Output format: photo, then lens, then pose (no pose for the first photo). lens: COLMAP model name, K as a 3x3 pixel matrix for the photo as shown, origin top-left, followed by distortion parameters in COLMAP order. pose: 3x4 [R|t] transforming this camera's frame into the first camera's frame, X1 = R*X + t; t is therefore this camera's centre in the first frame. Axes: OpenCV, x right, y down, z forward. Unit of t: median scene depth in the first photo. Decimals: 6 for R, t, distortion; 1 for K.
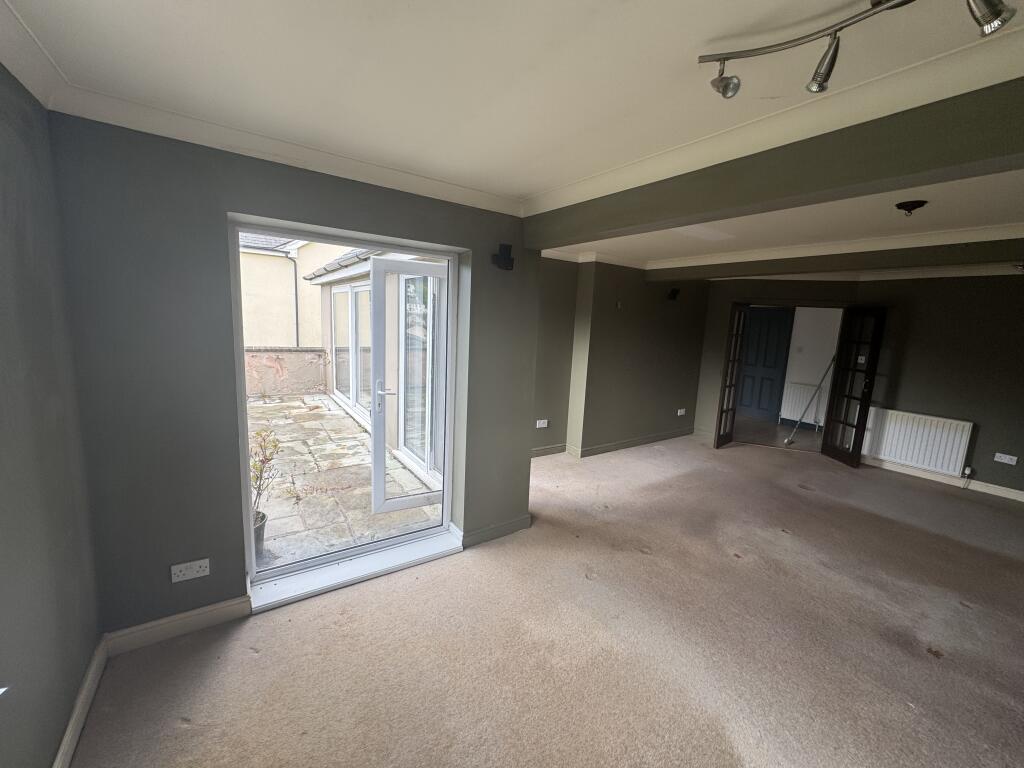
lens RADIAL K [[410.2, 0, 509.3], [0, 410.2, 383.1], [0, 0, 1]] dist [-0.002896, 0.000802]
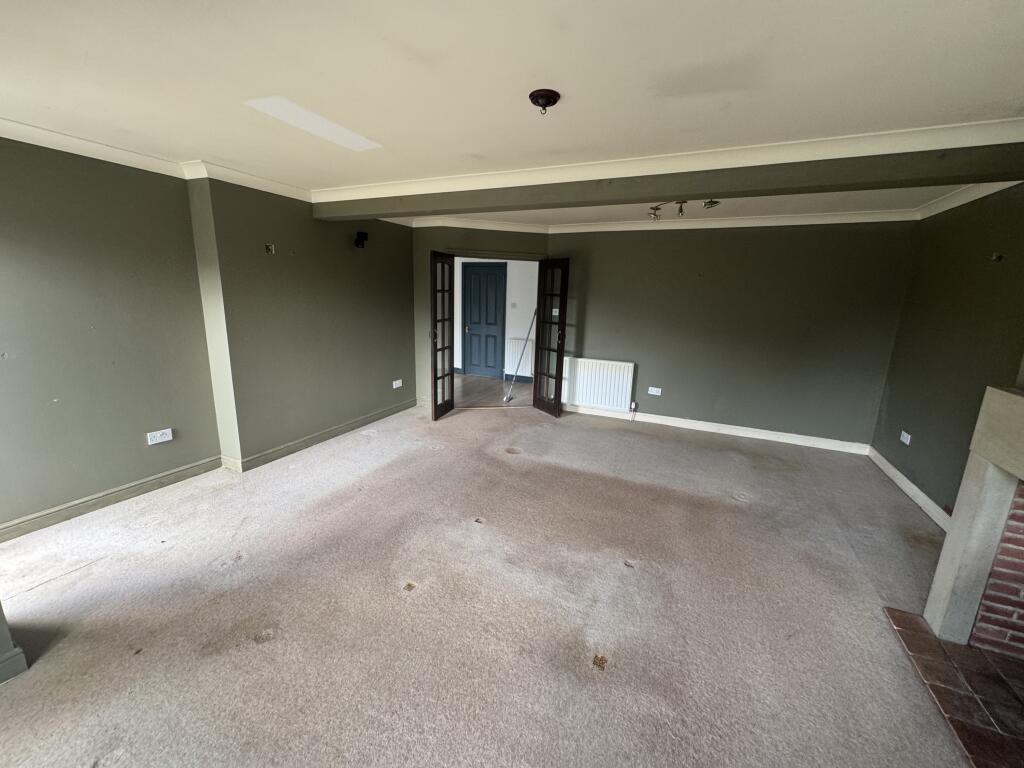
lens RADIAL K [[410.2, 0, 511.3], [0, 410.2, 382.8], [0, 0, 1]] dist [-0.002896, 0.000802]
pose [[0.853515, -0.133980, 0.503548, 0.249918], [0.091542, 0.989903, 0.108222, -0.002511], [-0.512963, -0.046273, 0.857162, 0.186900]]
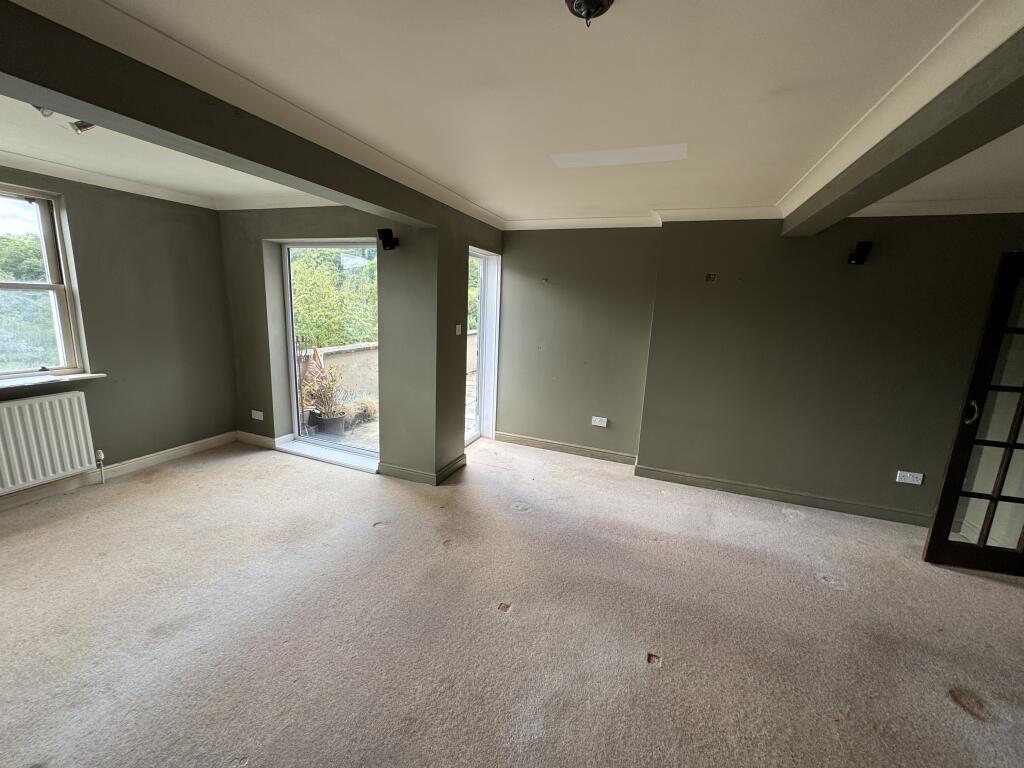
lens RADIAL K [[410.2, 0, 509.7], [0, 410.2, 382.1], [0, 0, 1]] dist [-0.002896, 0.000802]
pose [[0.567871, 0.136370, -0.811742, 0.699982], [-0.145367, 0.987295, 0.064167, -0.011809], [0.810179, 0.081562, 0.580480, 0.354590]]
